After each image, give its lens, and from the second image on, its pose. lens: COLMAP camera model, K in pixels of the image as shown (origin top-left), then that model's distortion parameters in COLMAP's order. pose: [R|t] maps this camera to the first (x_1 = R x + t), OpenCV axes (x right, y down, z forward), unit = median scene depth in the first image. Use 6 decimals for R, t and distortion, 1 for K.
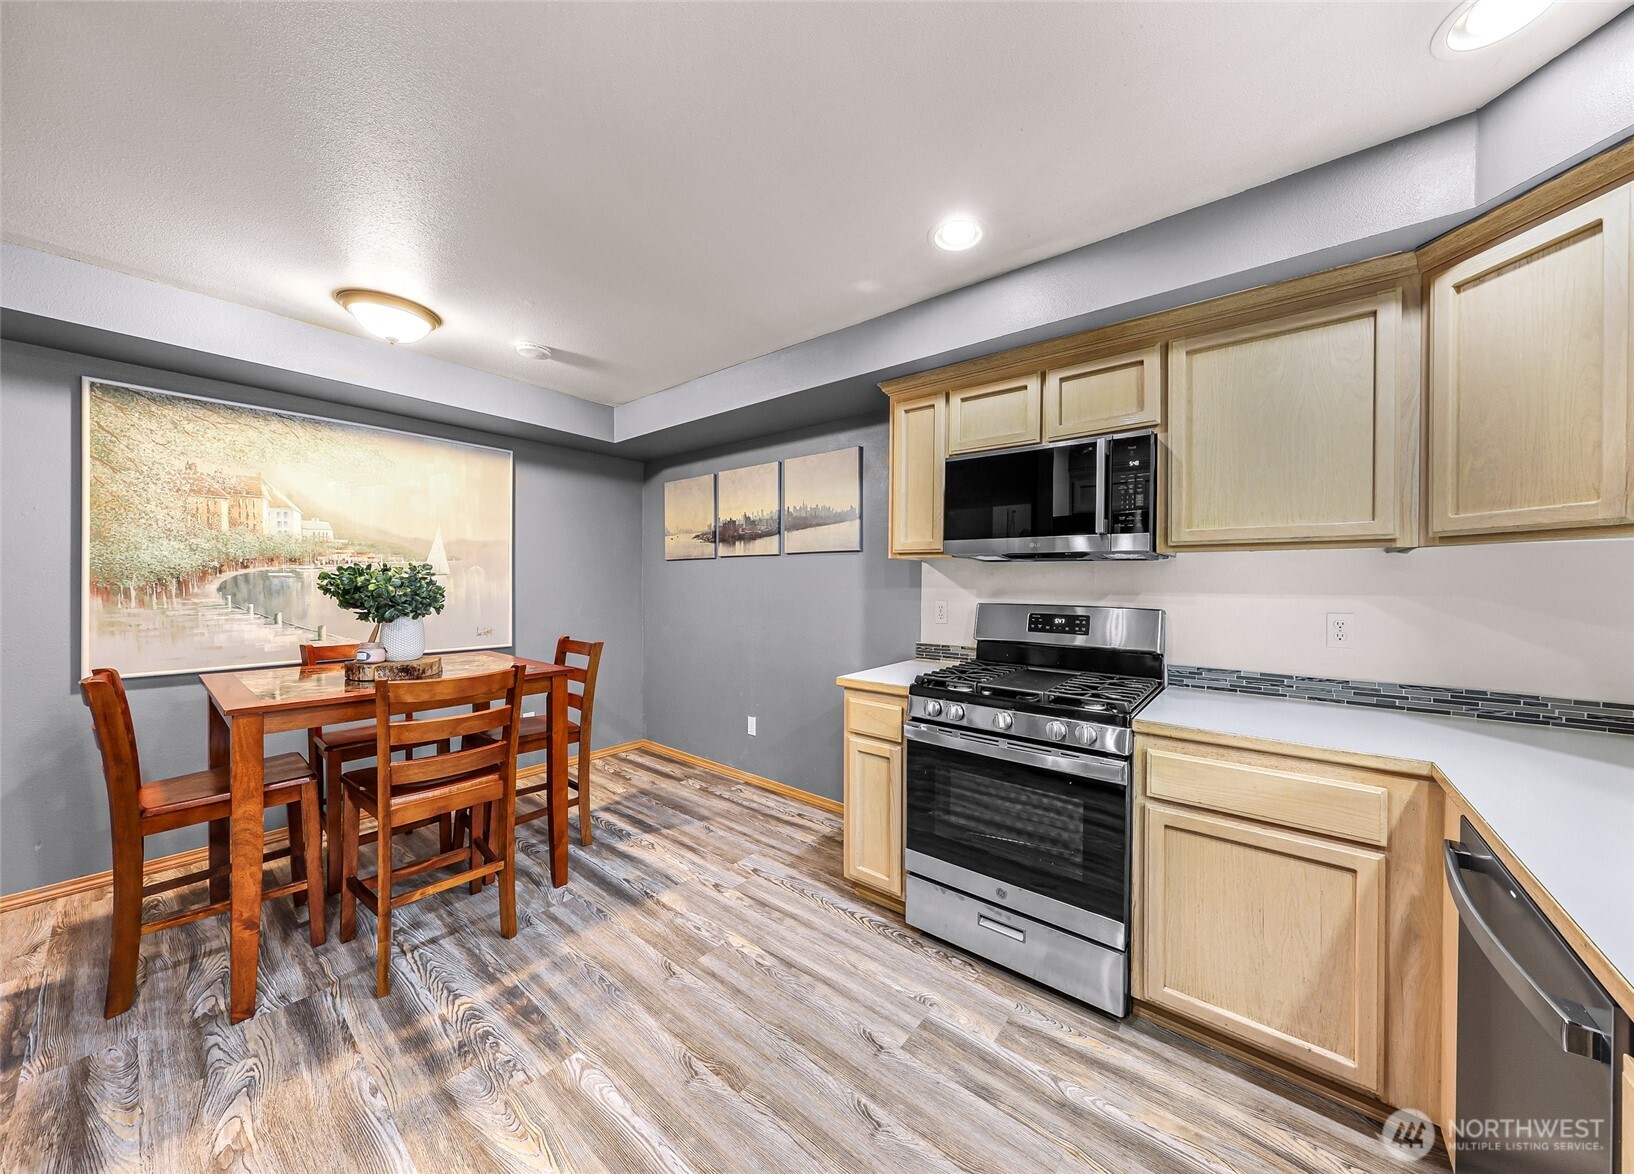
lens RADIAL K [[553.4, 0, 882.4], [0, 553.4, 585.4], [0, 0, 1]] dist [0.001802, 0.000123]
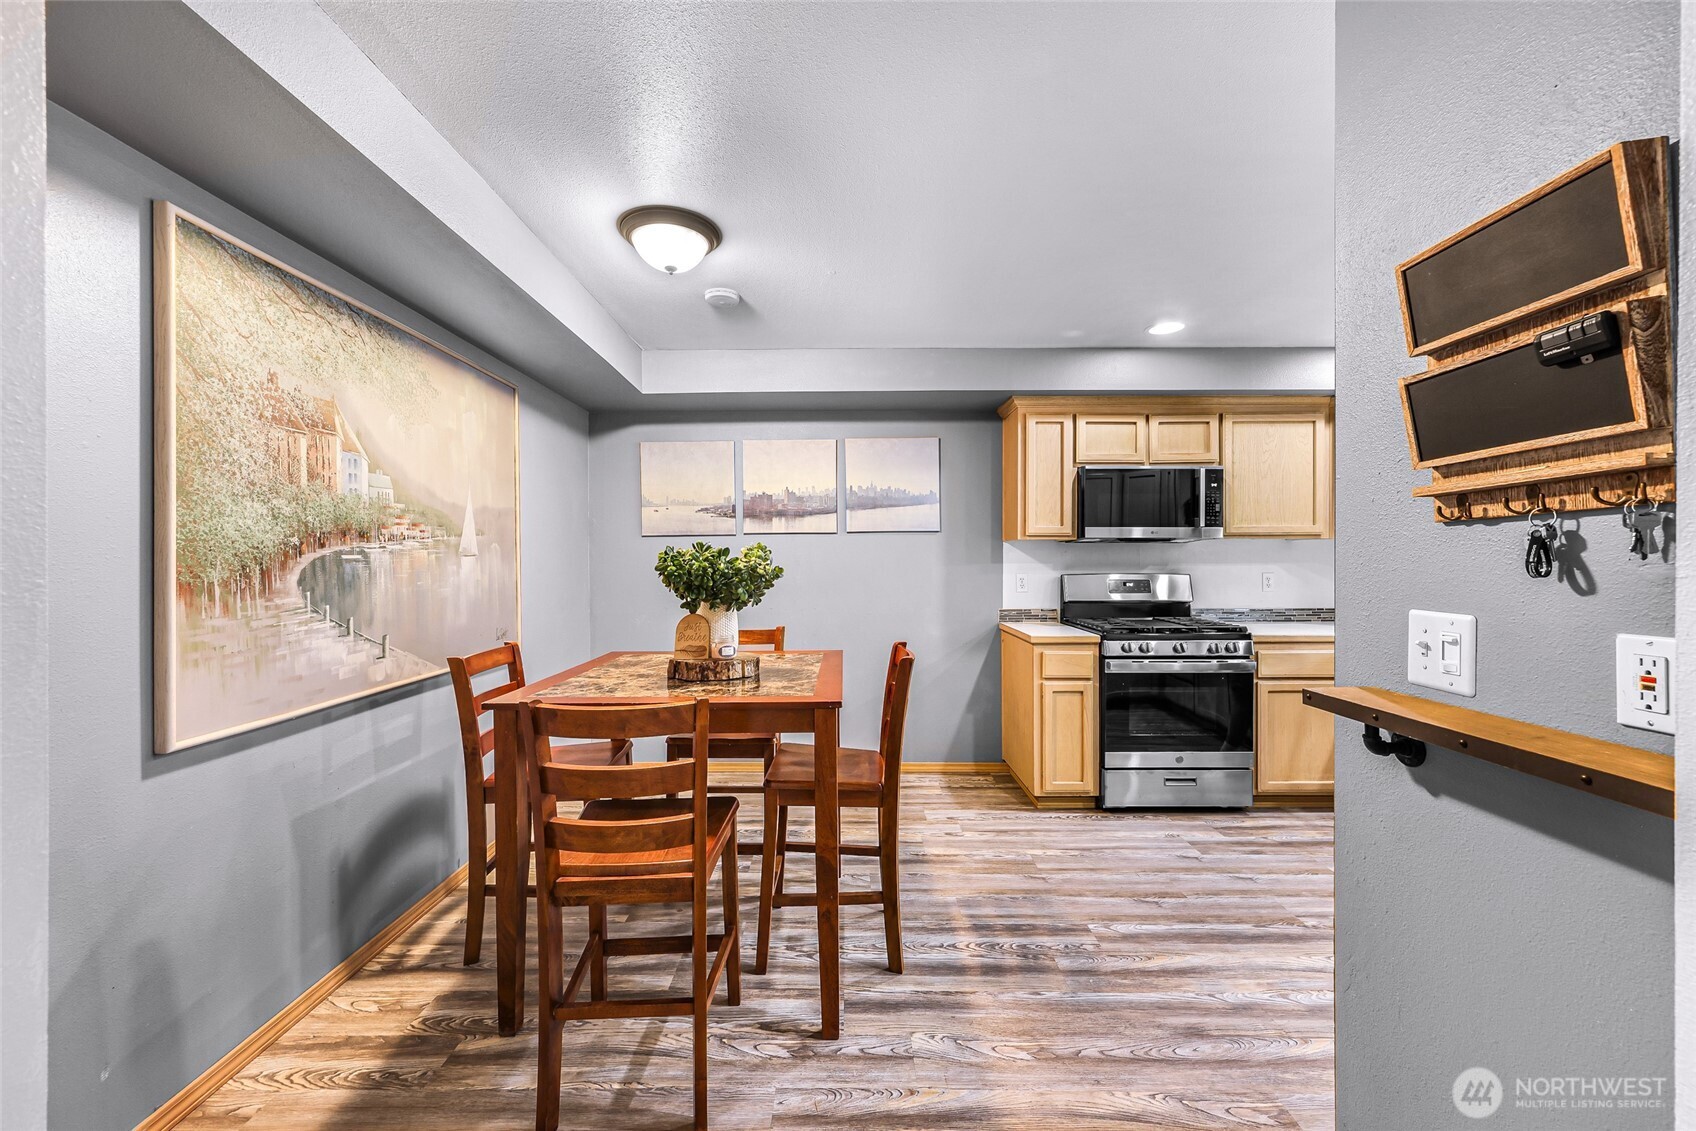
lens RADIAL K [[641.4, 0, 854.0], [0, 641.4, 563.2], [0, 0, 1]] dist [-0.000546, -0.000217]
pose [[0.806050, -0.013970, 0.591682, -1.123928], [0.013116, 0.999898, 0.005740, -0.009864], [-0.591701, 0.003134, 0.806151, 0.070337]]
